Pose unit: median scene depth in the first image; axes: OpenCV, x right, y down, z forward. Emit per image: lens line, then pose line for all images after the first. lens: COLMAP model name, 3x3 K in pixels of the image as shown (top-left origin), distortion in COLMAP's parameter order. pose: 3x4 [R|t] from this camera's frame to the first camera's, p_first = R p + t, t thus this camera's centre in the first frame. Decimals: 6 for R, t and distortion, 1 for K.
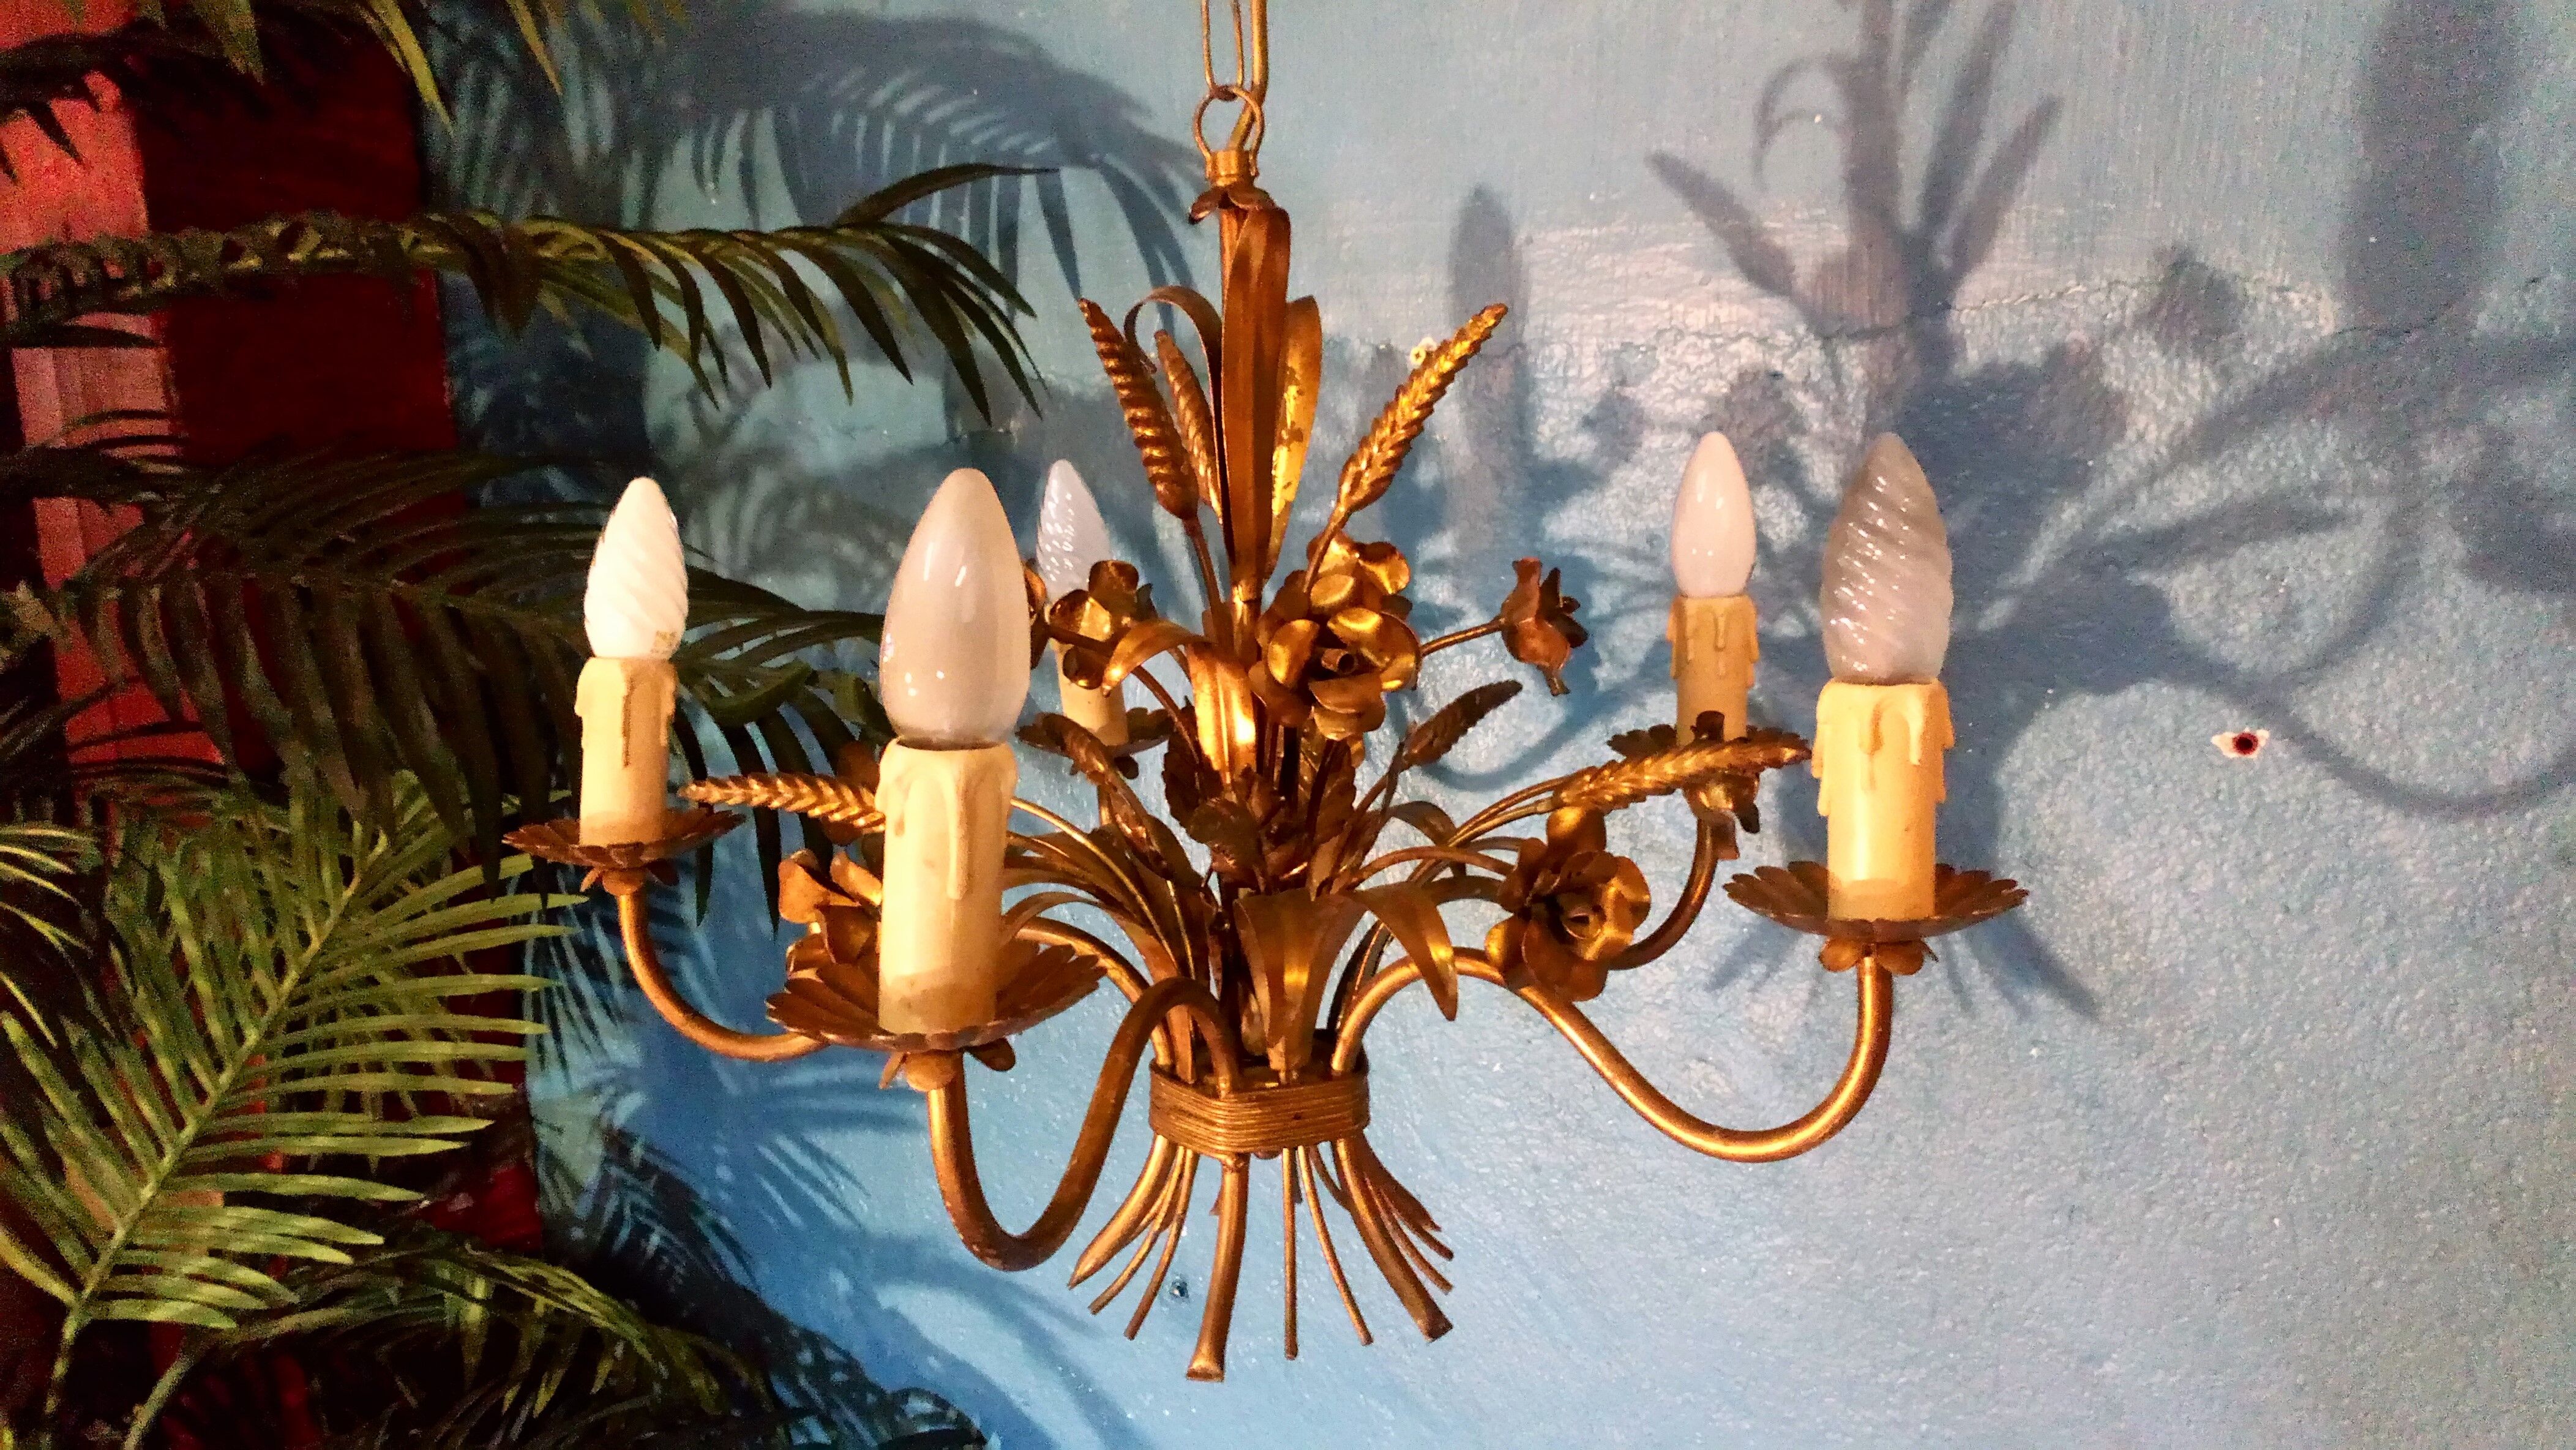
lens RADIAL K [[1914.0, 0, 1288.0], [0, 1914.0, 725.0], [0, 0, 1]] dist [0.112127, -0.000699]
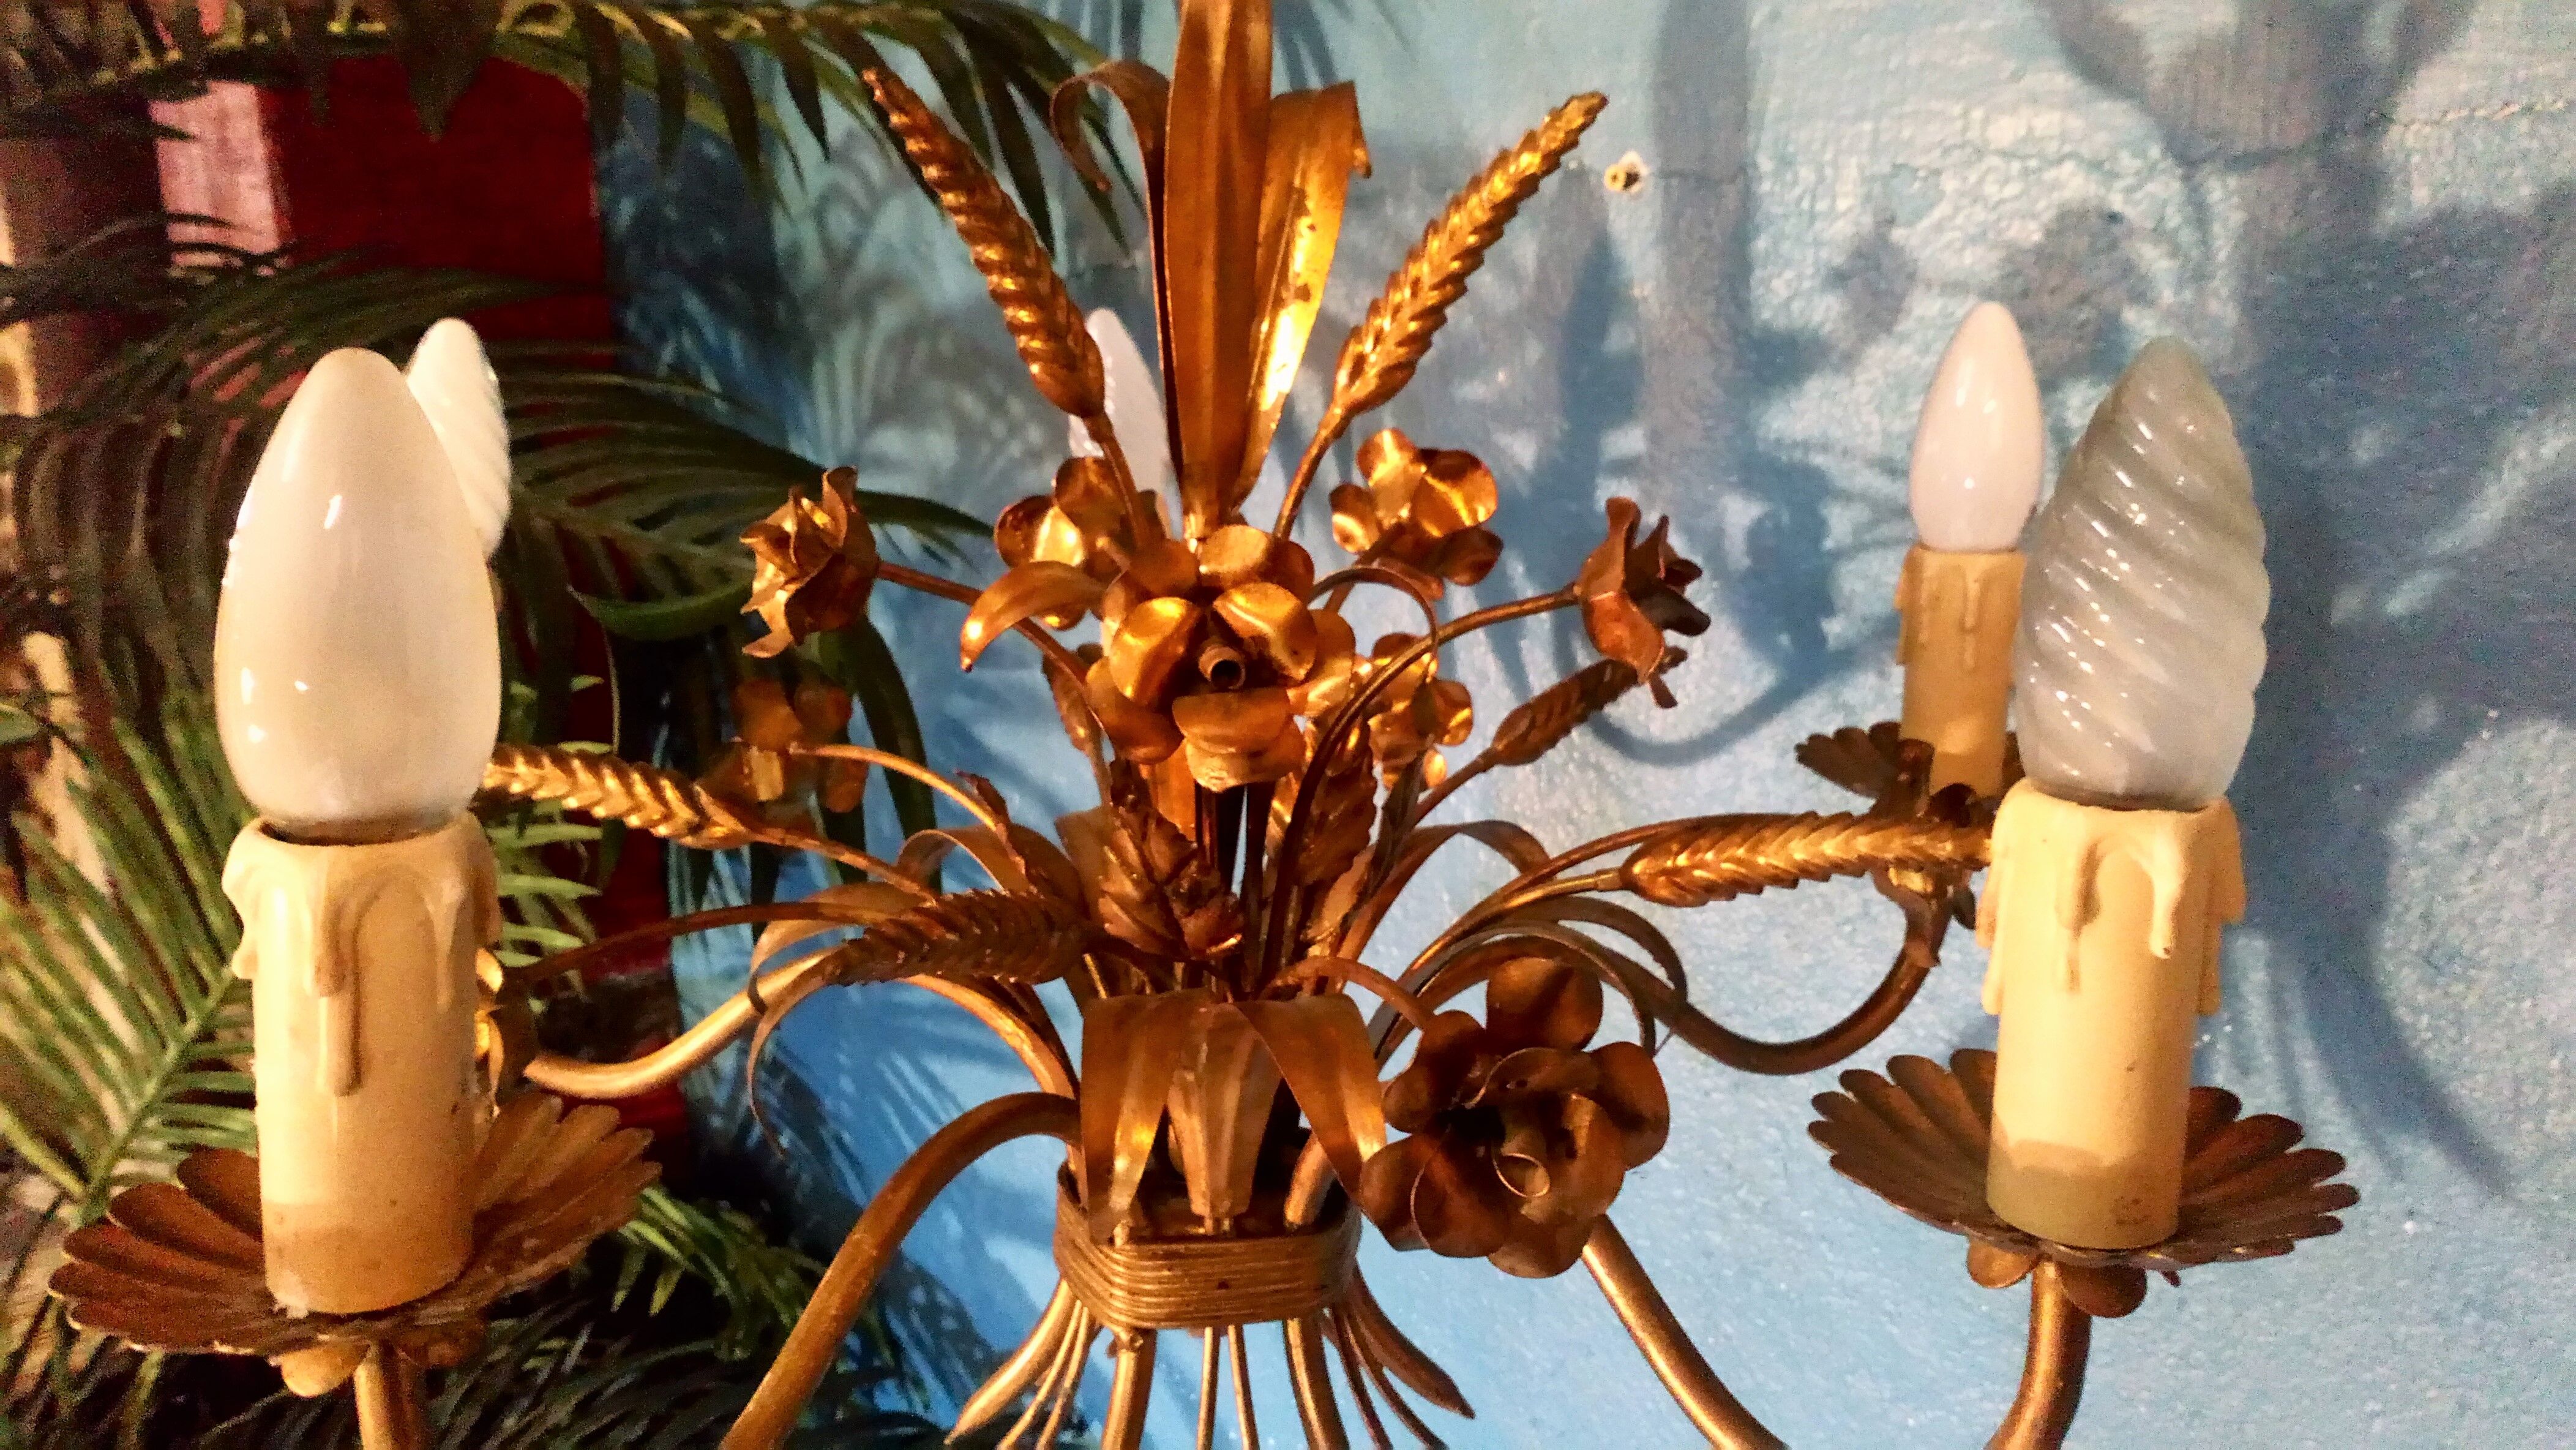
lens RADIAL K [[1950.3, 0, 1288.0], [0, 1950.3, 725.0], [0, 0, 1]] dist [0.070999, -0.064678]
pose [[0.980084, 0.073459, -0.184494, 0.108628], [-0.057810, 0.994369, 0.088819, -0.047457], [0.189980, -0.076384, 0.978812, 0.247272]]
